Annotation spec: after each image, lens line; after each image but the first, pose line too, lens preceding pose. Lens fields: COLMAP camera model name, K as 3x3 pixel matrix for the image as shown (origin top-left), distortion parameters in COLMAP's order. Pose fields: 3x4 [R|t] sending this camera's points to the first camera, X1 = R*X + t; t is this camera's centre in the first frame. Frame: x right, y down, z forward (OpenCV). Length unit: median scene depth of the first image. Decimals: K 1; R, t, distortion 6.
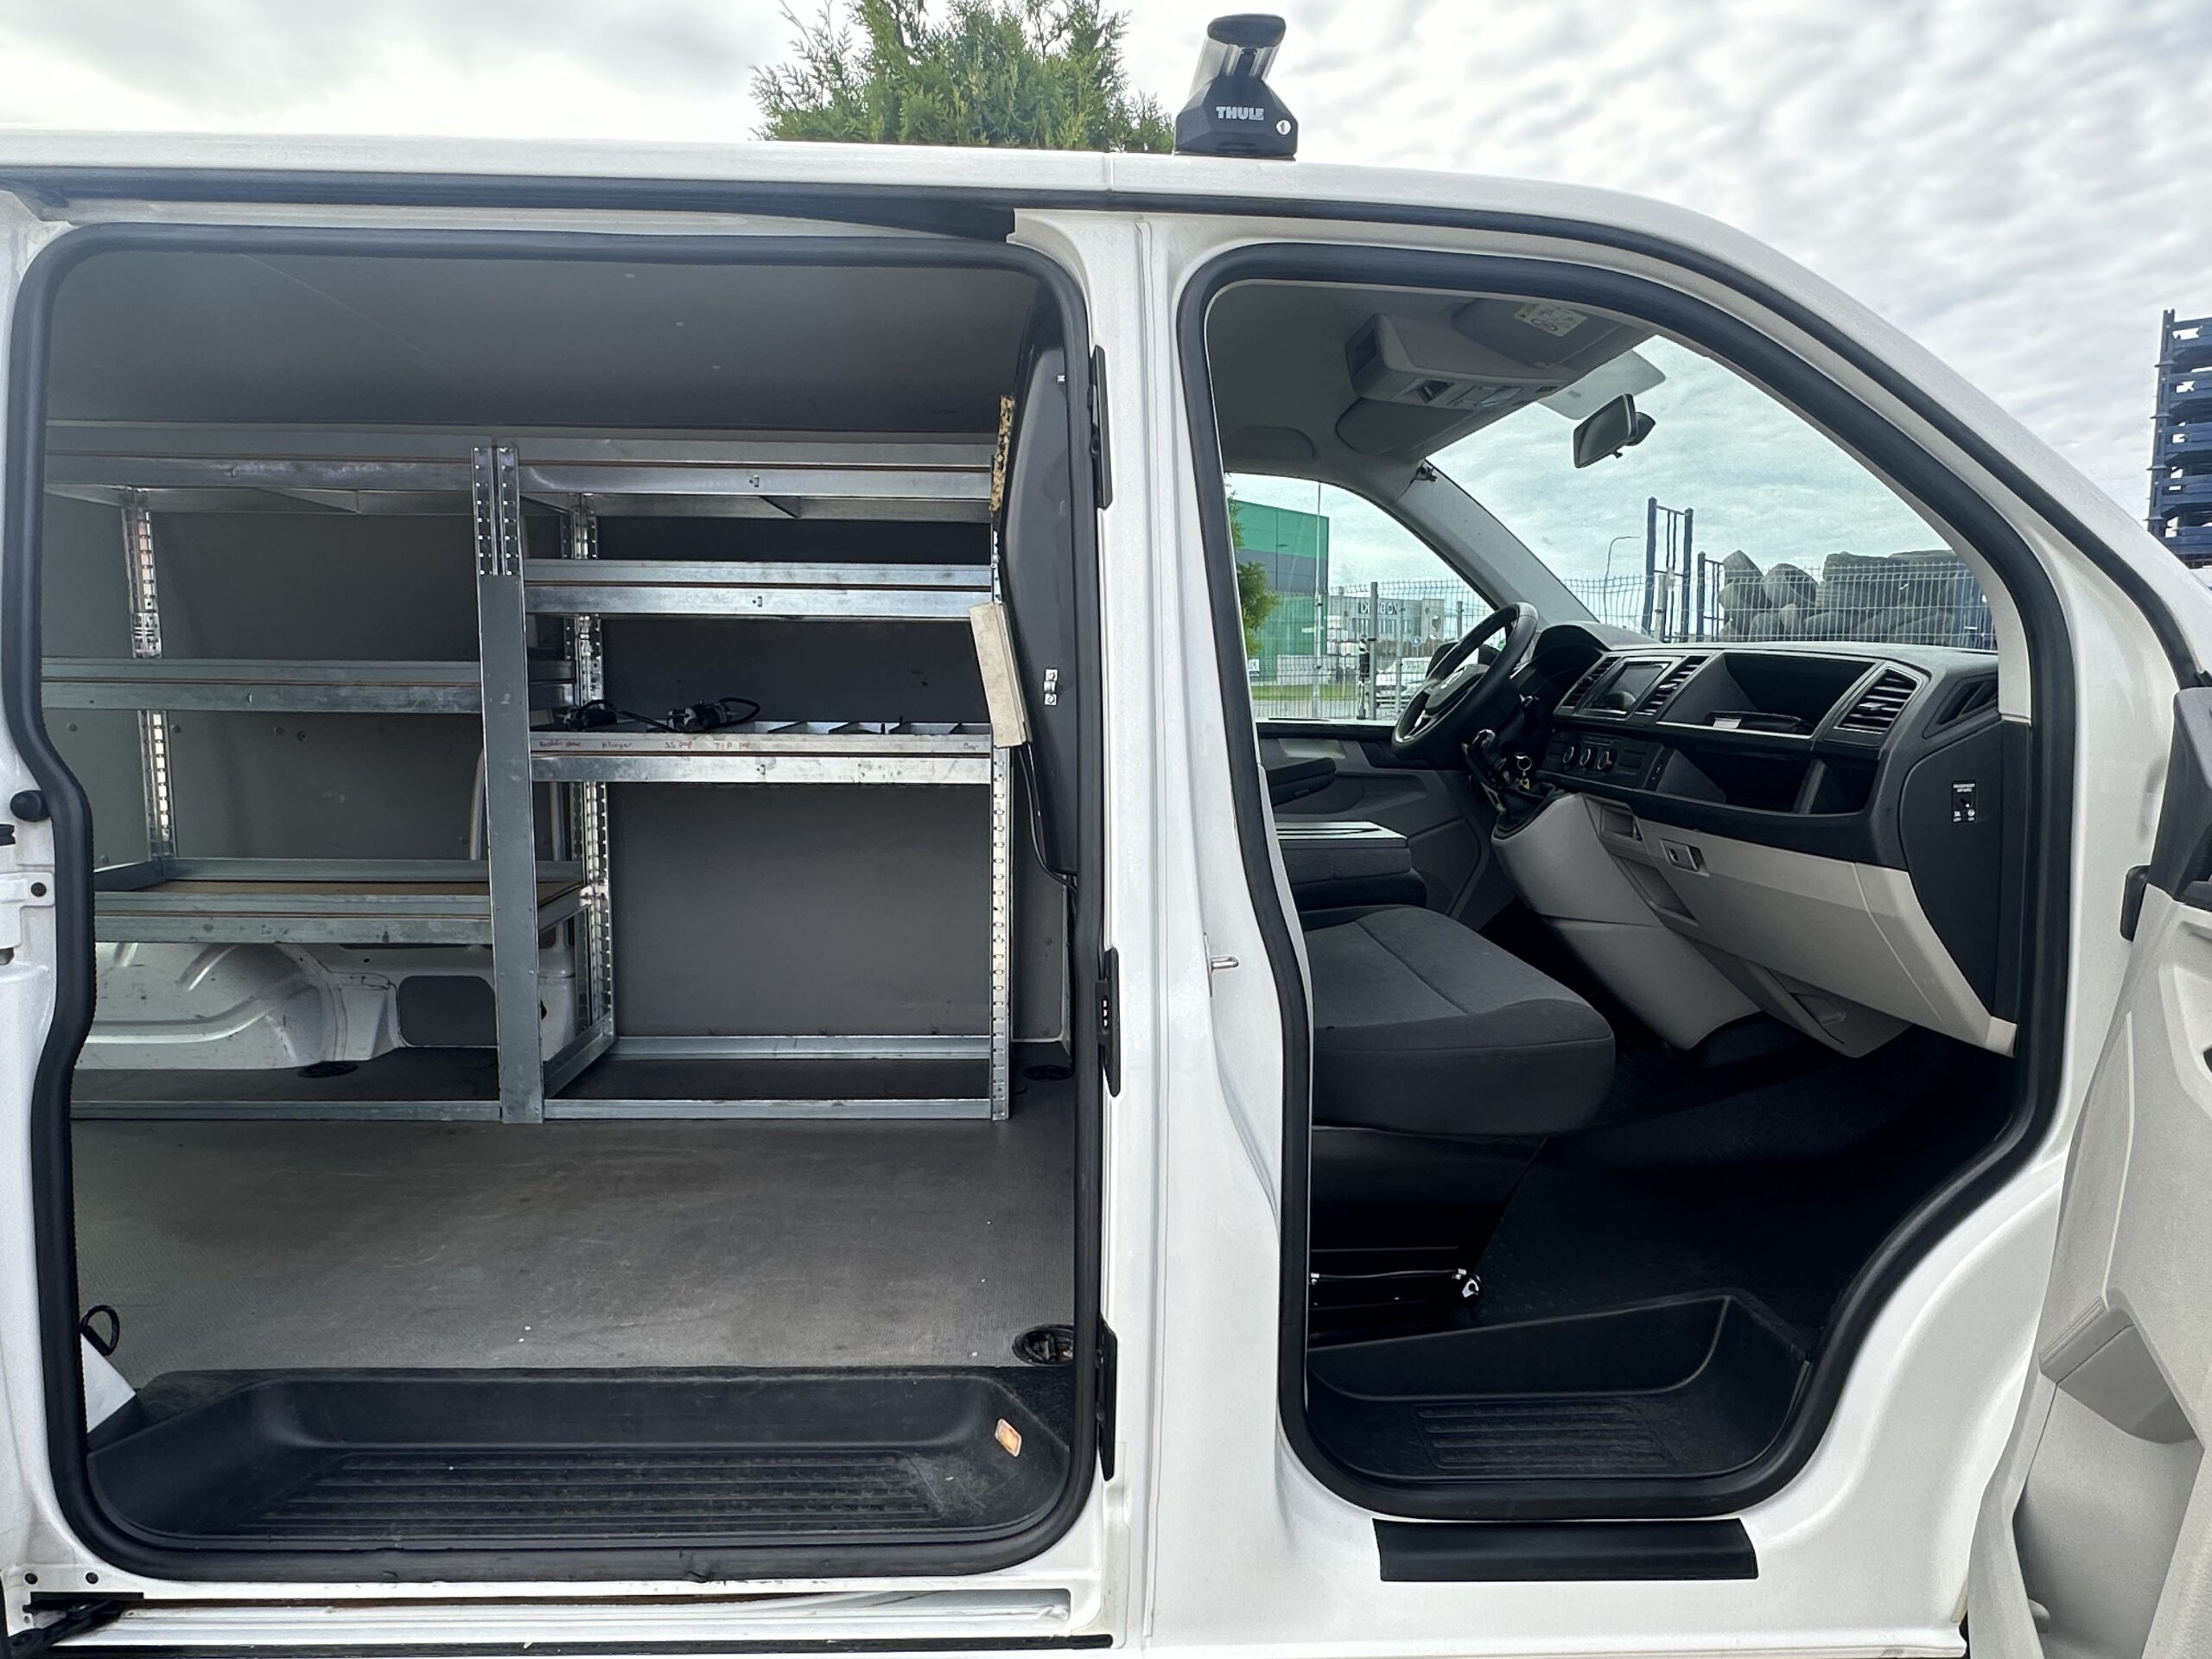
lens RADIAL K [[1394.8, 0, 1106.0], [0, 1394.8, 829.5], [0, 0, 1]] dist [-0.001226, -0.001554]
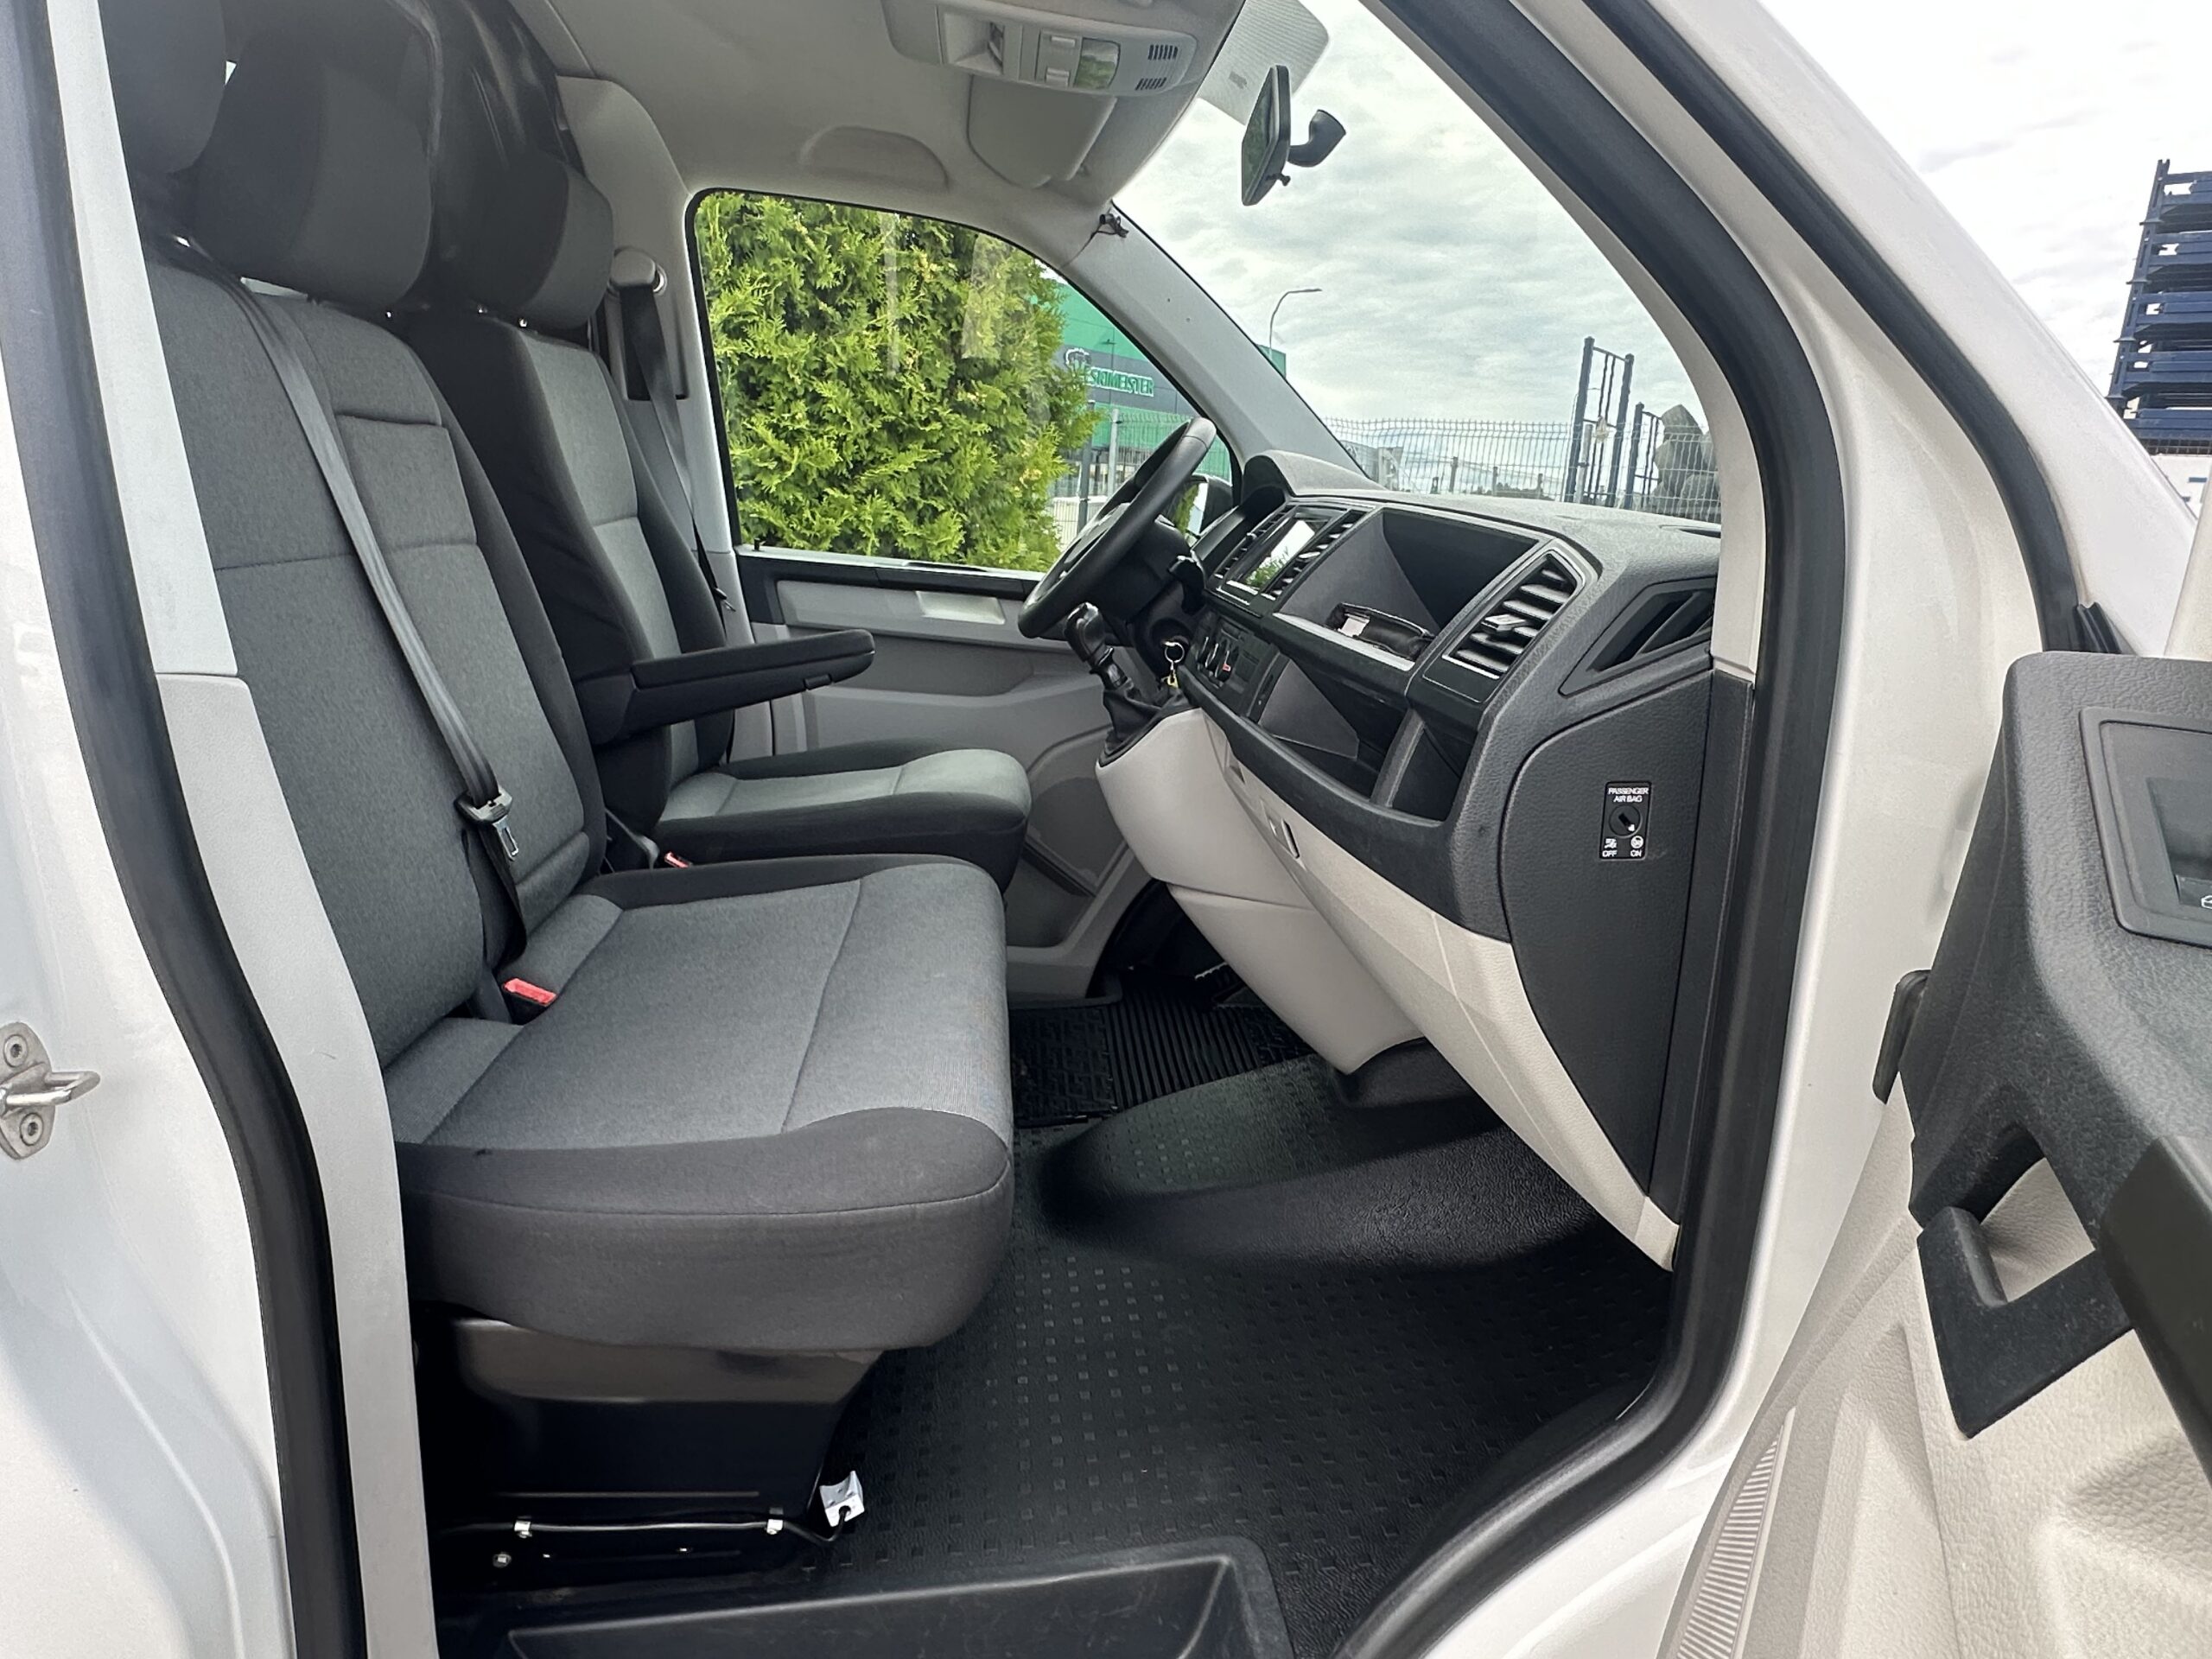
lens RADIAL K [[1409.5, 0, 1106.4], [0, 1409.5, 852.5], [0, 0, 1]] dist [-0.004681, -0.003261]
pose [[0.997361, 0.052306, 0.050352, 0.321291], [-0.058580, 0.989453, 0.132482, -0.054514], [-0.042891, -0.135082, 0.989906, 0.392576]]
